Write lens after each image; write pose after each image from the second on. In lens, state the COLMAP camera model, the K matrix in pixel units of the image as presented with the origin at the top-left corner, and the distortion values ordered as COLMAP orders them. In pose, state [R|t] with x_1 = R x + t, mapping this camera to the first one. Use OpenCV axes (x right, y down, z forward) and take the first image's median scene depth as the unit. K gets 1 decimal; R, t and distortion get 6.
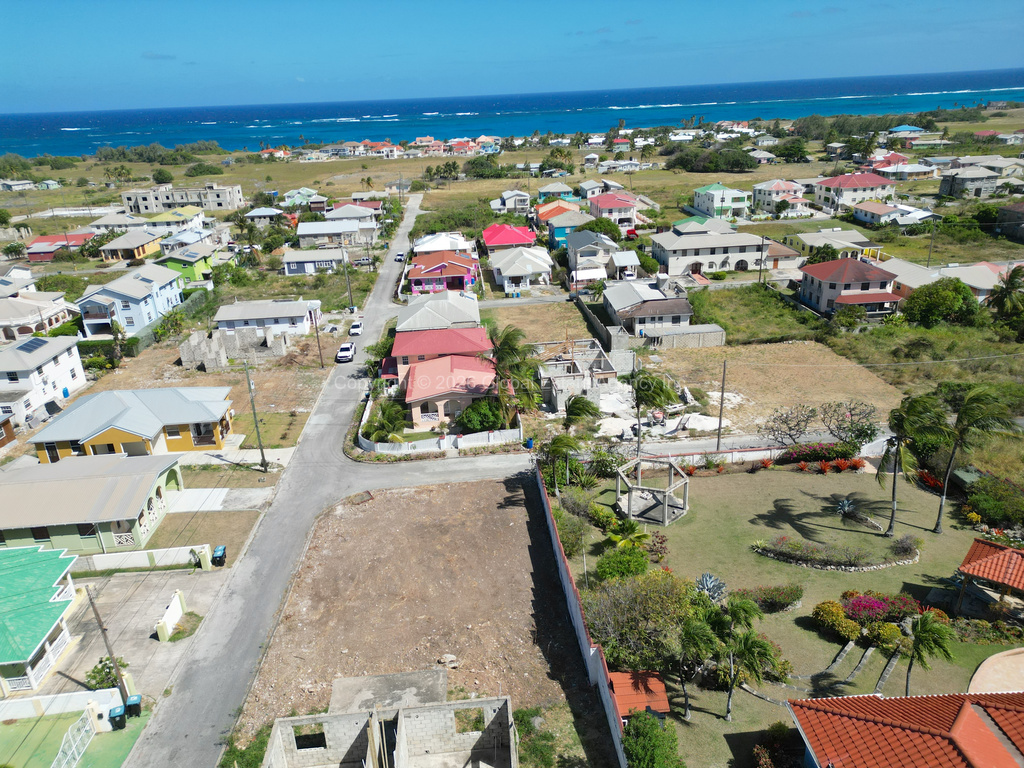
lens RADIAL K [[706.9, 0, 509.4], [0, 706.9, 389.6], [0, 0, 1]] dist [0.079694, -0.078752]
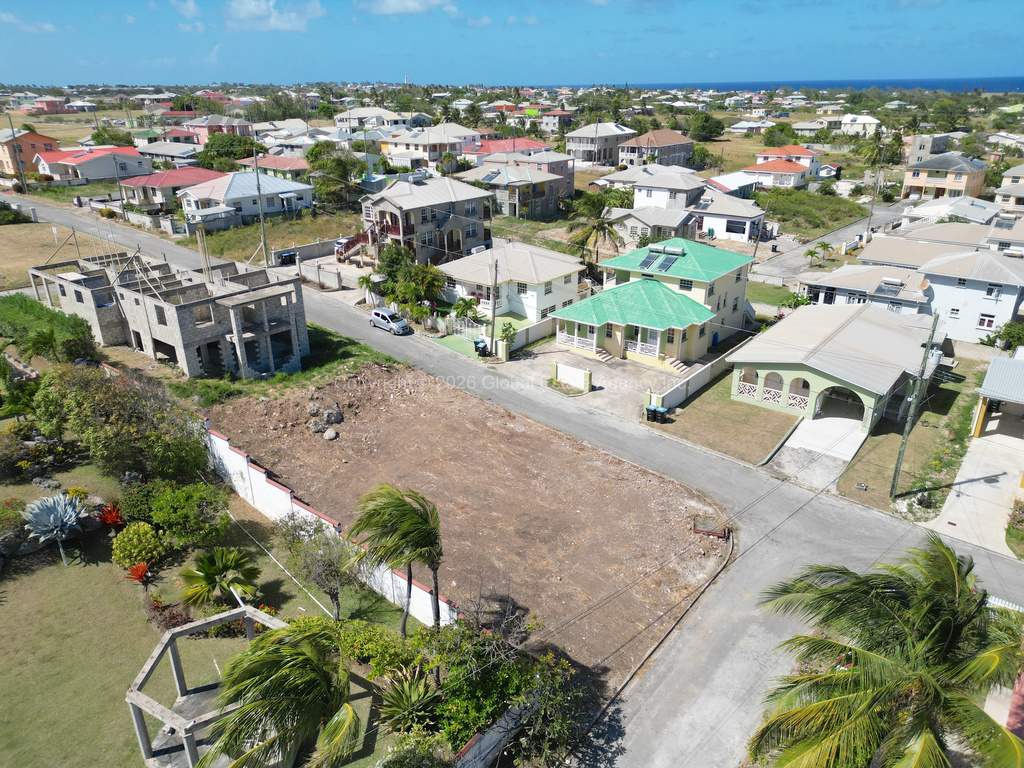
lens RADIAL K [[706.9, 0, 509.4], [0, 706.9, 389.6], [0, 0, 1]] dist [0.079694, -0.078752]
pose [[-0.682752, 0.332448, -0.650636, 0.170240], [-0.245154, 0.734635, 0.632623, -0.176294], [0.688295, 0.591430, -0.420072, 0.668075]]
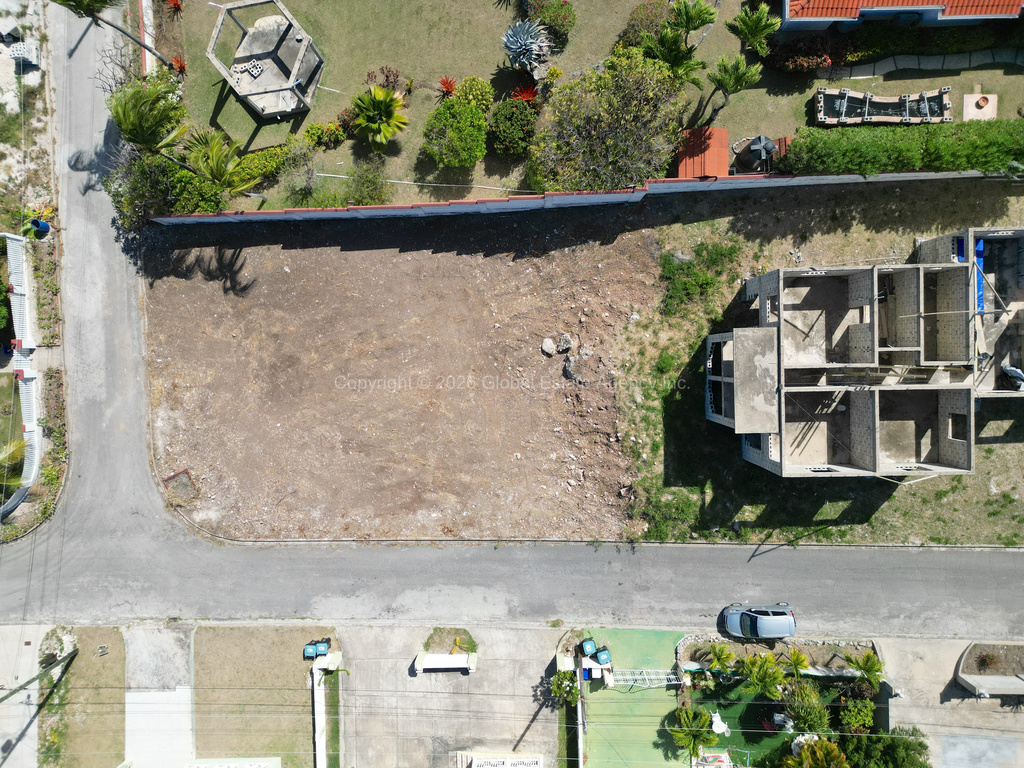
lens RADIAL K [[716.9, 0, 506.9], [0, 716.9, 377.8], [0, 0, 1]] dist [0.088533, -0.086484]
pose [[0.051431, -0.998636, 0.009033, -0.058217], [0.407736, 0.029254, 0.912631, -0.223852], [-0.911650, -0.043254, 0.408685, 0.272055]]
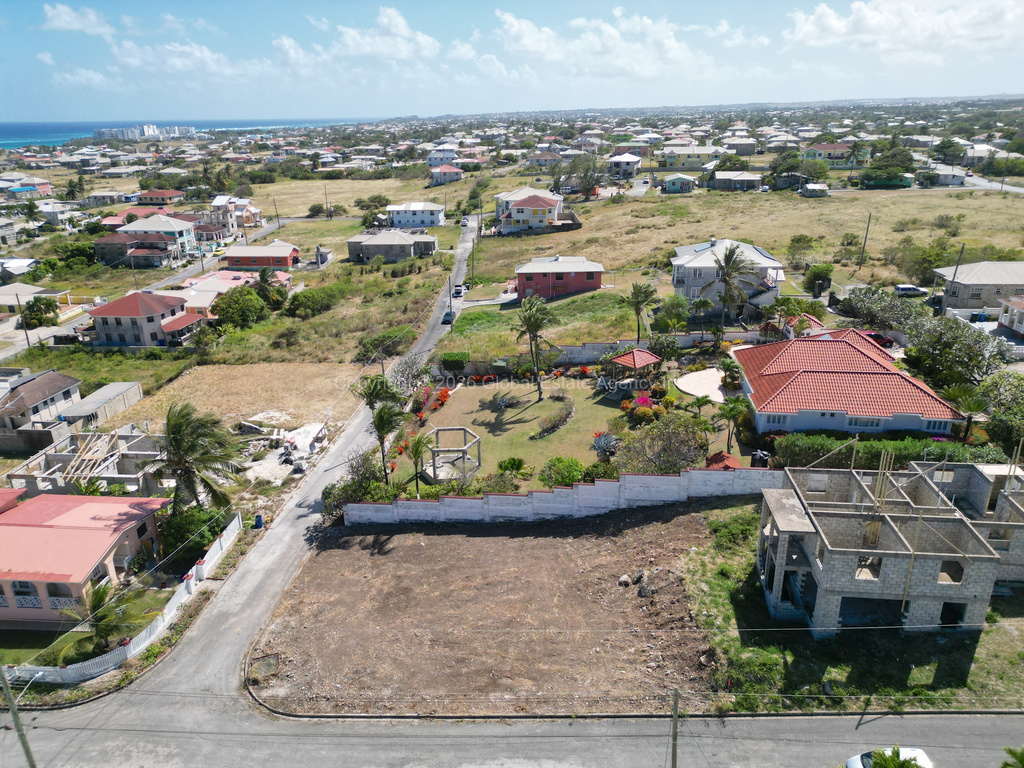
lens RADIAL K [[716.9, 0, 506.9], [0, 716.9, 377.8], [0, 0, 1]] dist [0.088533, -0.086484]
pose [[0.185967, -0.304272, 0.934256, -0.465655], [0.390818, 0.895296, 0.213790, -0.101124], [-0.901486, 0.325366, 0.285410, 0.305424]]
